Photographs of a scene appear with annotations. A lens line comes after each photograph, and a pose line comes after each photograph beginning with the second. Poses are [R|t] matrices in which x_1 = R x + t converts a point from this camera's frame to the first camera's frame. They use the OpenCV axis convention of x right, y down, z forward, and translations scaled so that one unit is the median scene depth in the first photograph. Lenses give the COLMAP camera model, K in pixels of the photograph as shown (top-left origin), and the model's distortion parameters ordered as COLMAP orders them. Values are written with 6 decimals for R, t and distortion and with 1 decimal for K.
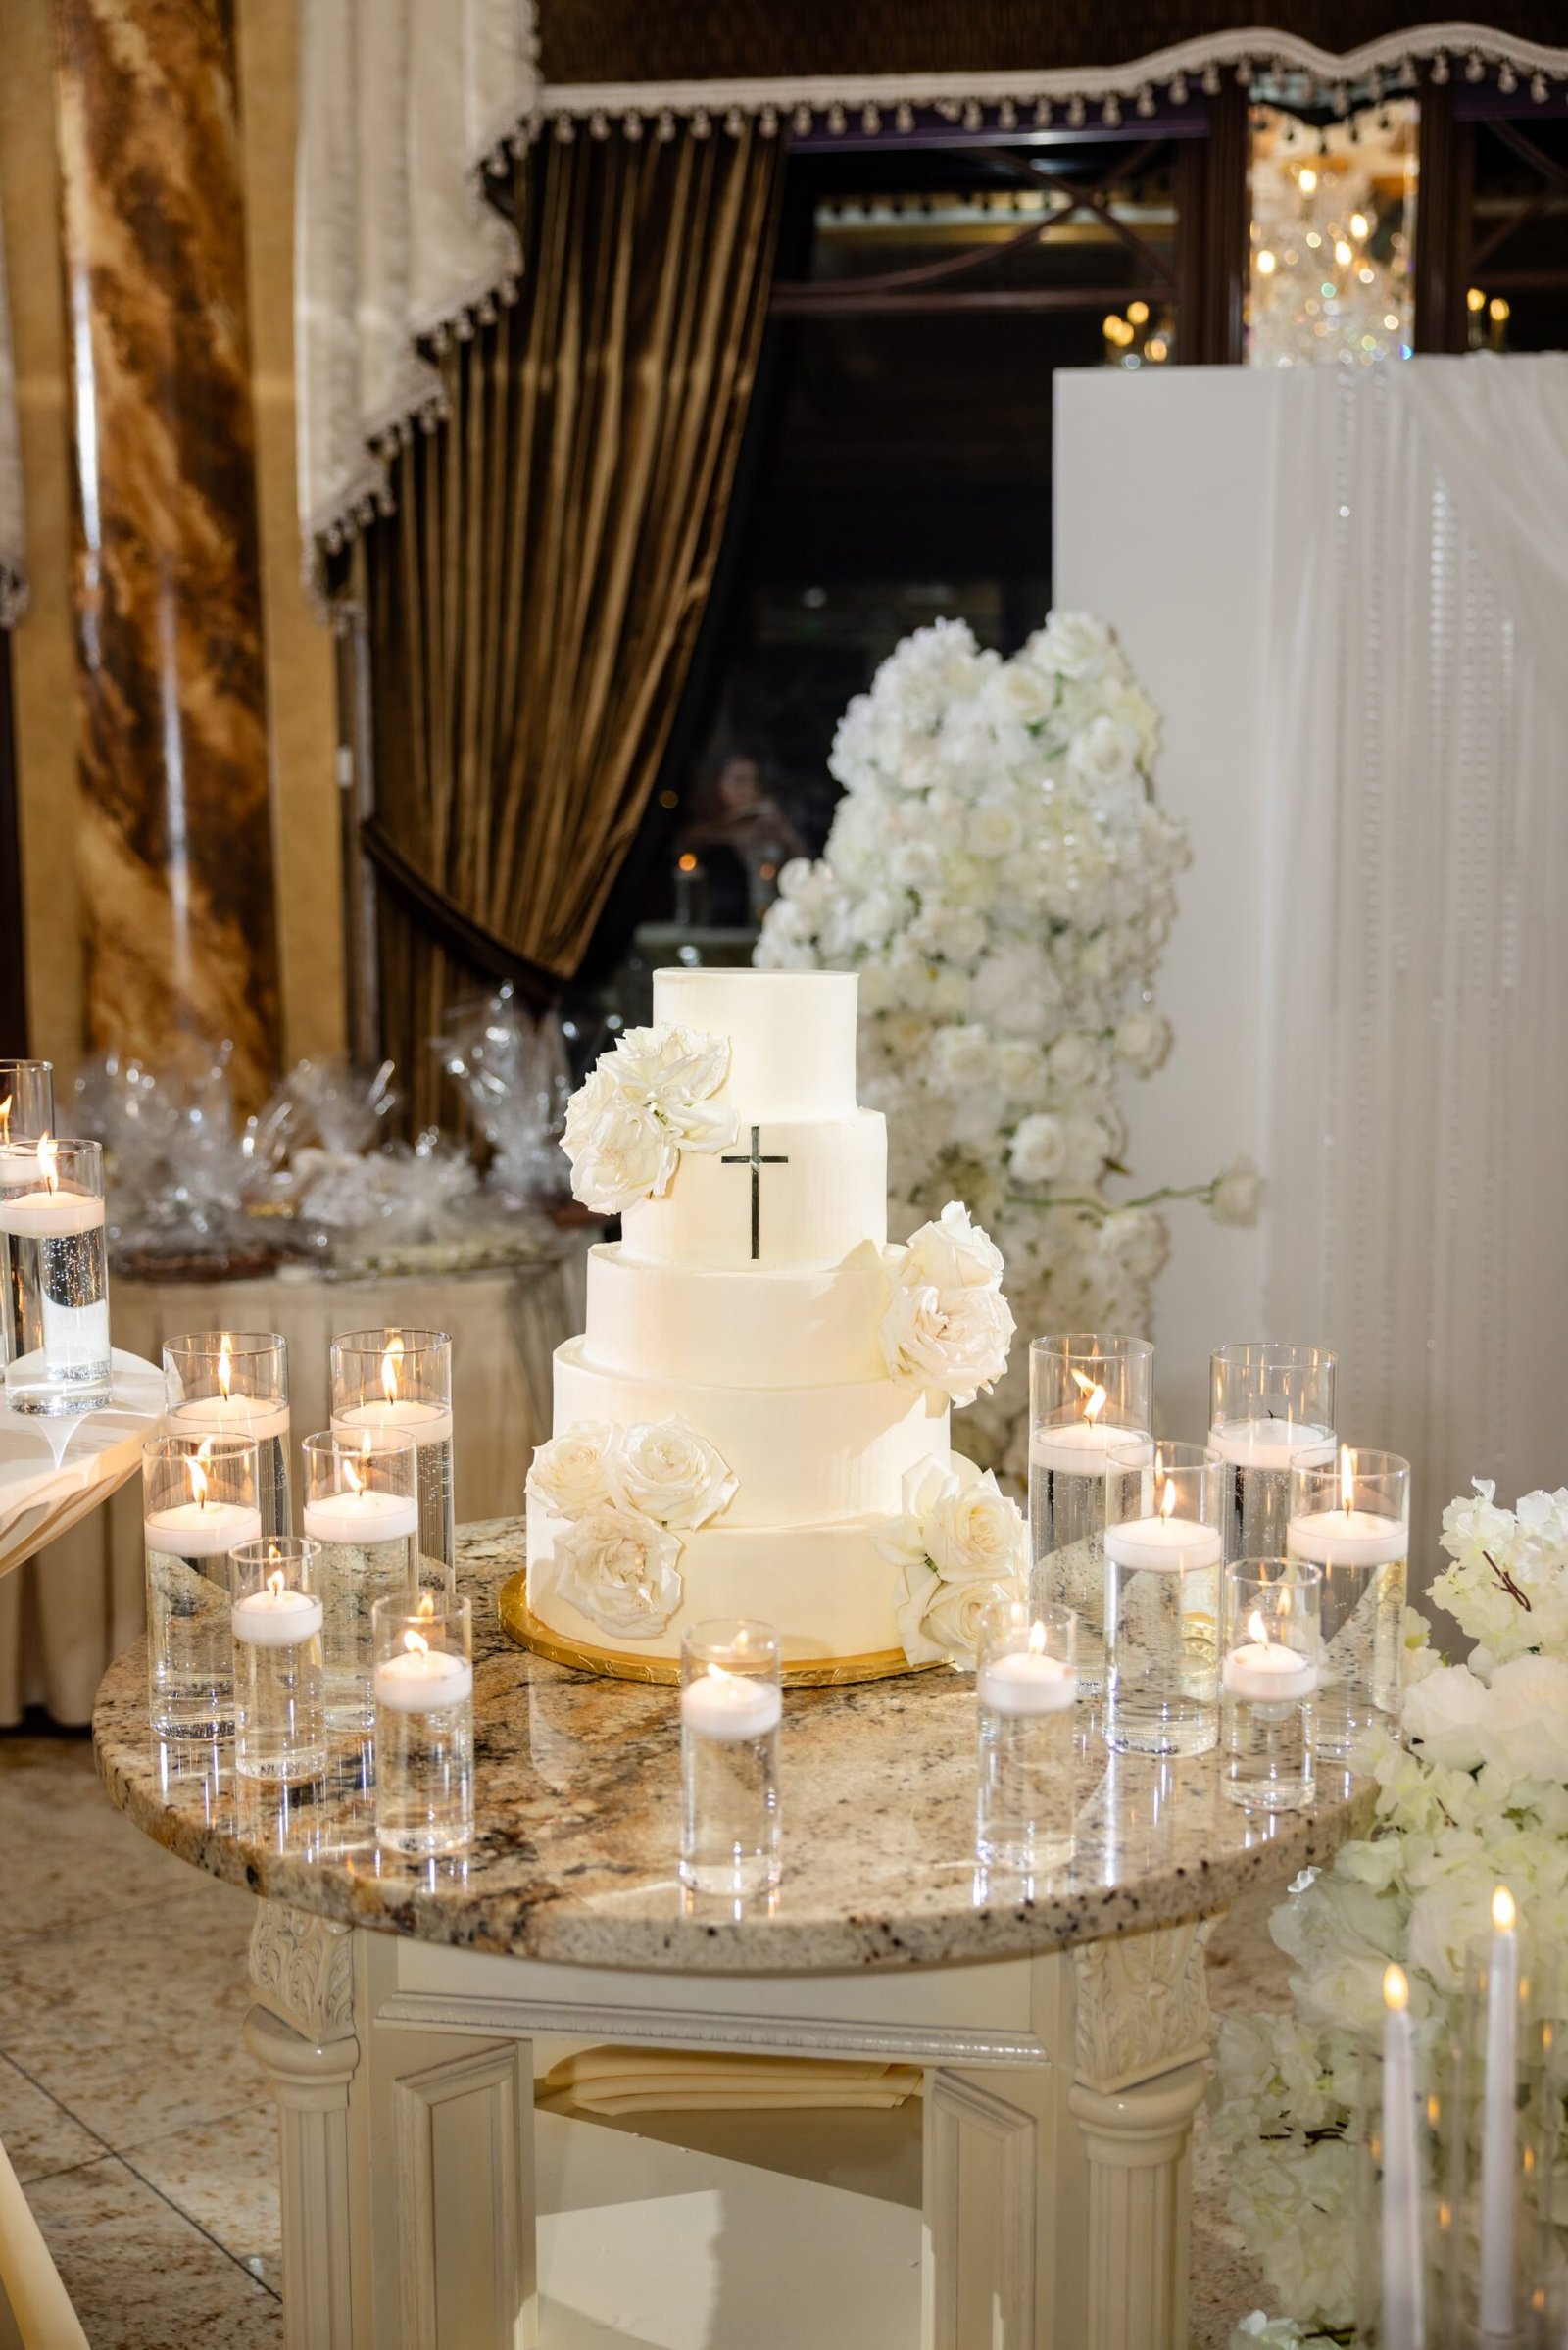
lens RADIAL K [[2368.4, 0, 784.0], [0, 2368.4, 1175.0], [0, 0, 1]] dist [0.011073, 0.002620]
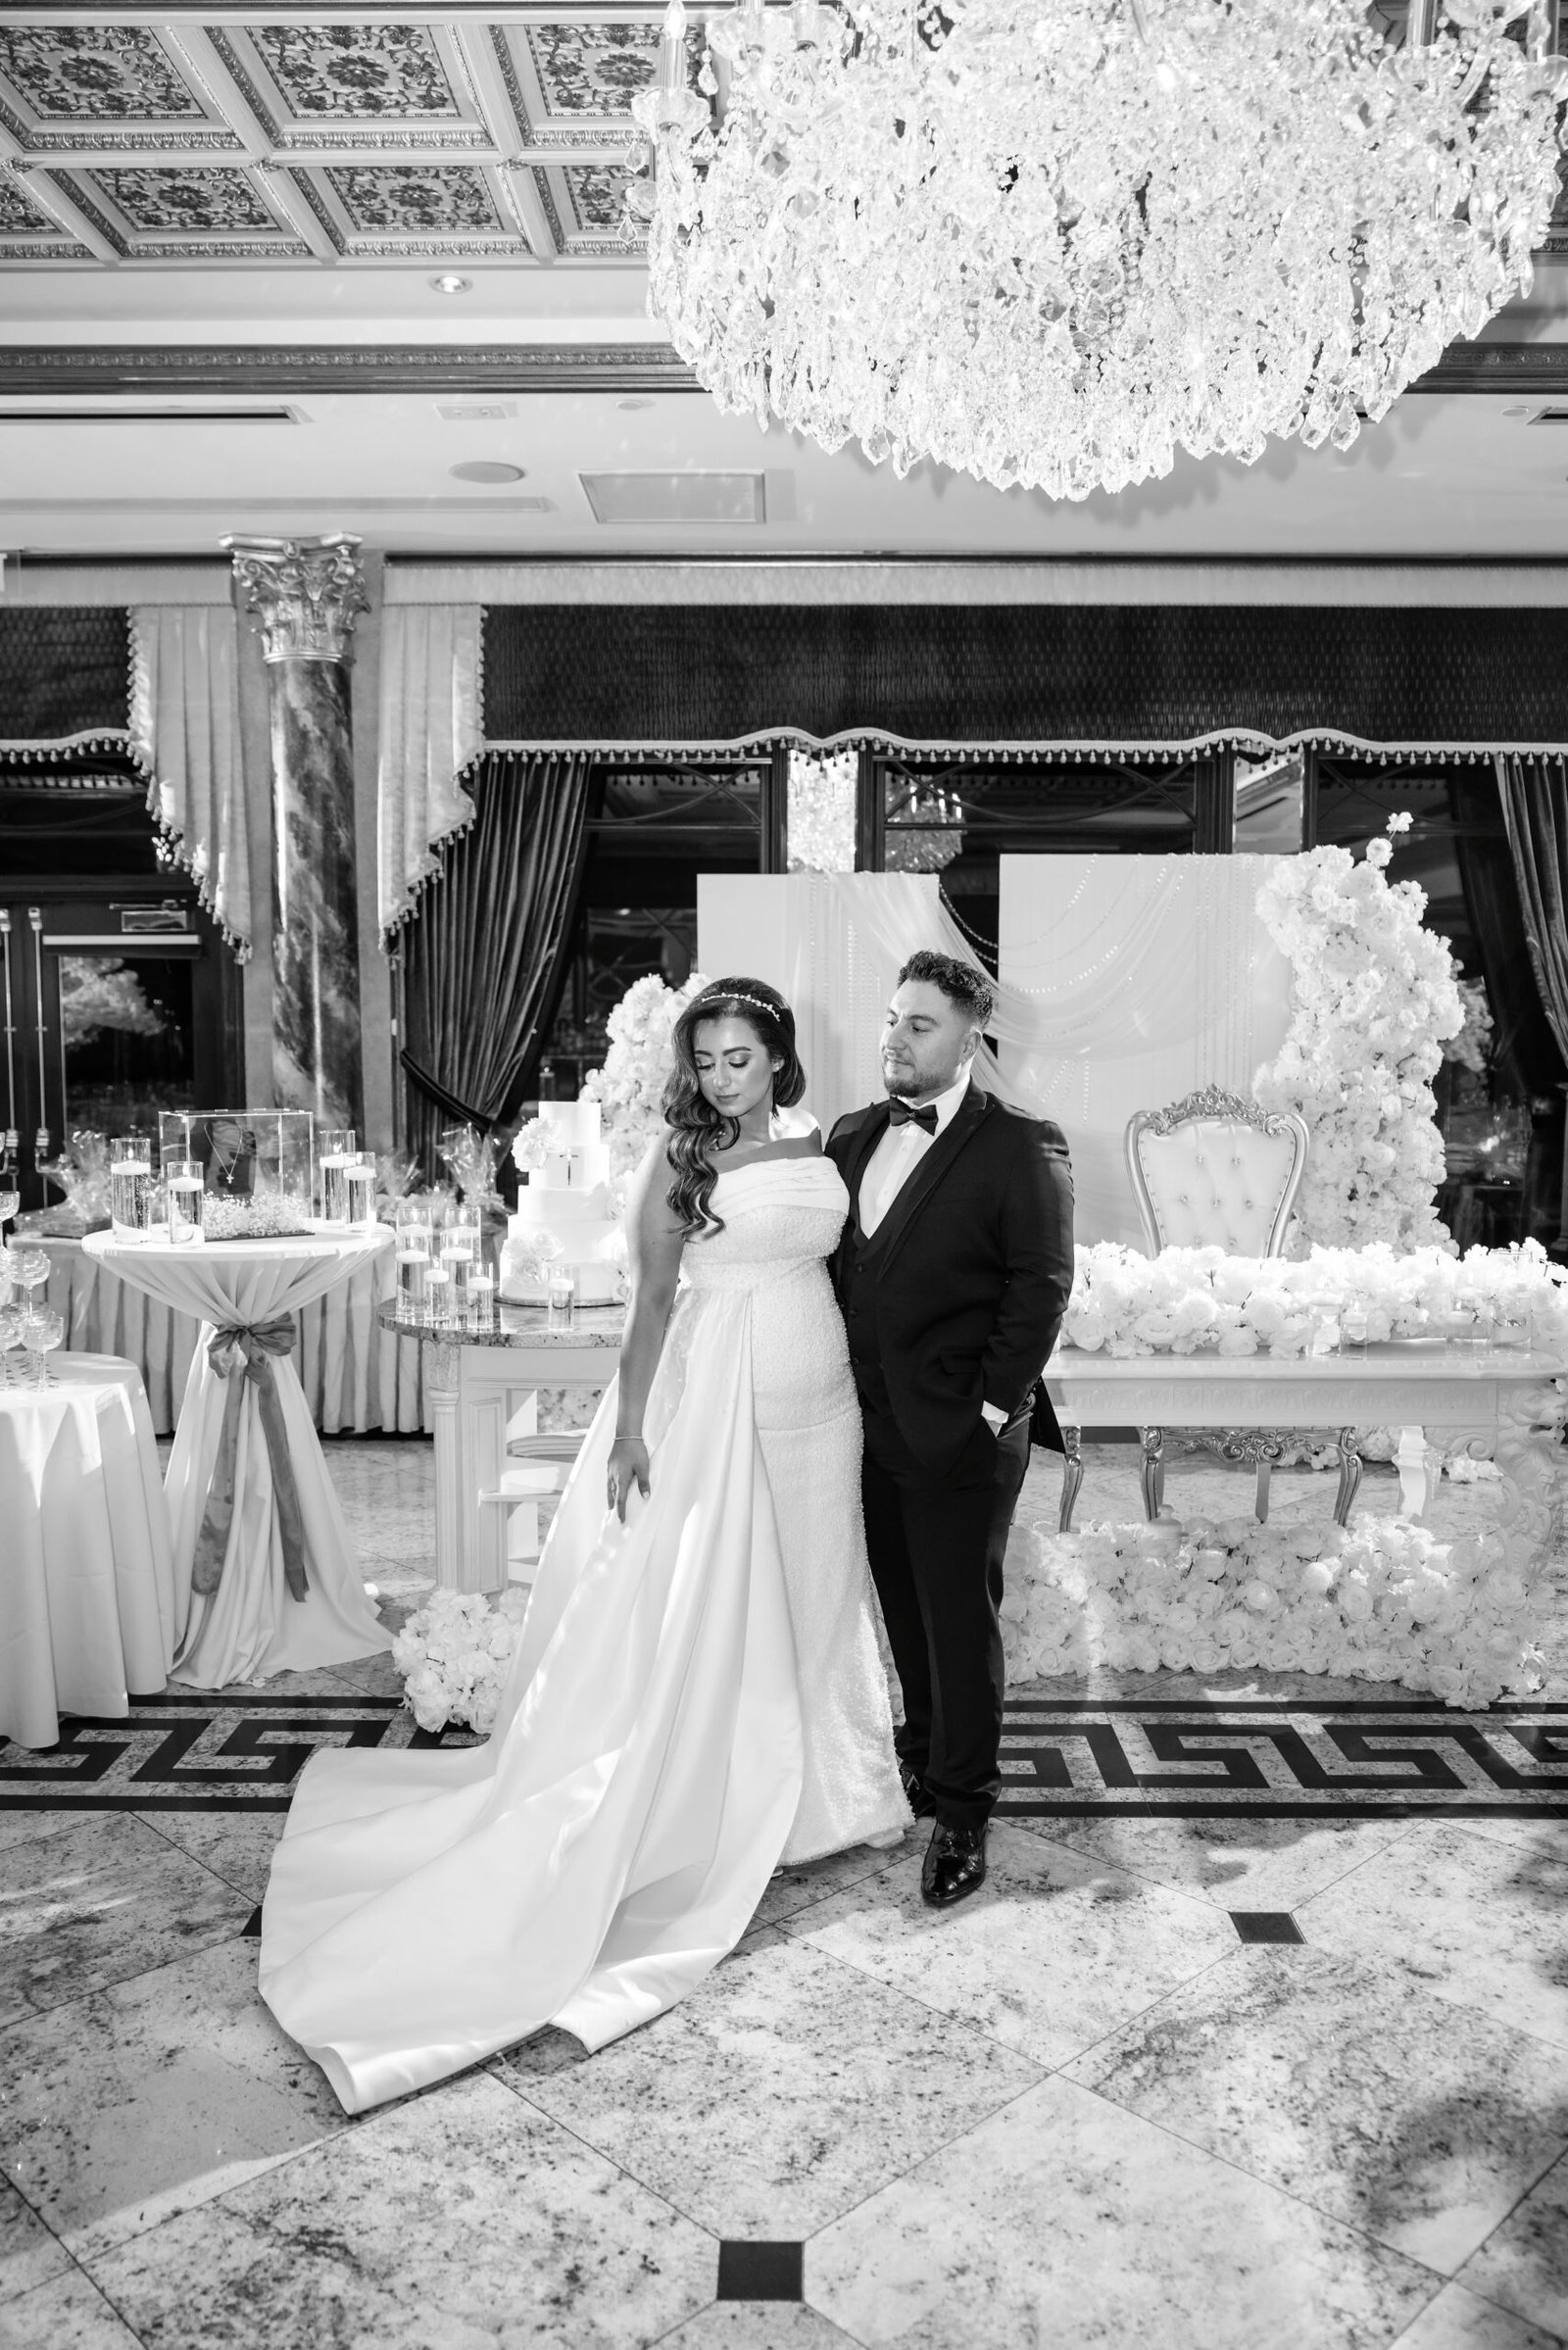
lens RADIAL K [[1675.0, 0, 784.0], [0, 1675.0, 1175.0], [0, 0, 1]] dist [-0.005681, -0.000732]
pose [[0.994921, -0.001856, 0.100639, 0.023610], [0.008830, 0.997584, -0.068903, 0.083917], [-0.100268, 0.069442, 0.992534, -0.630160]]
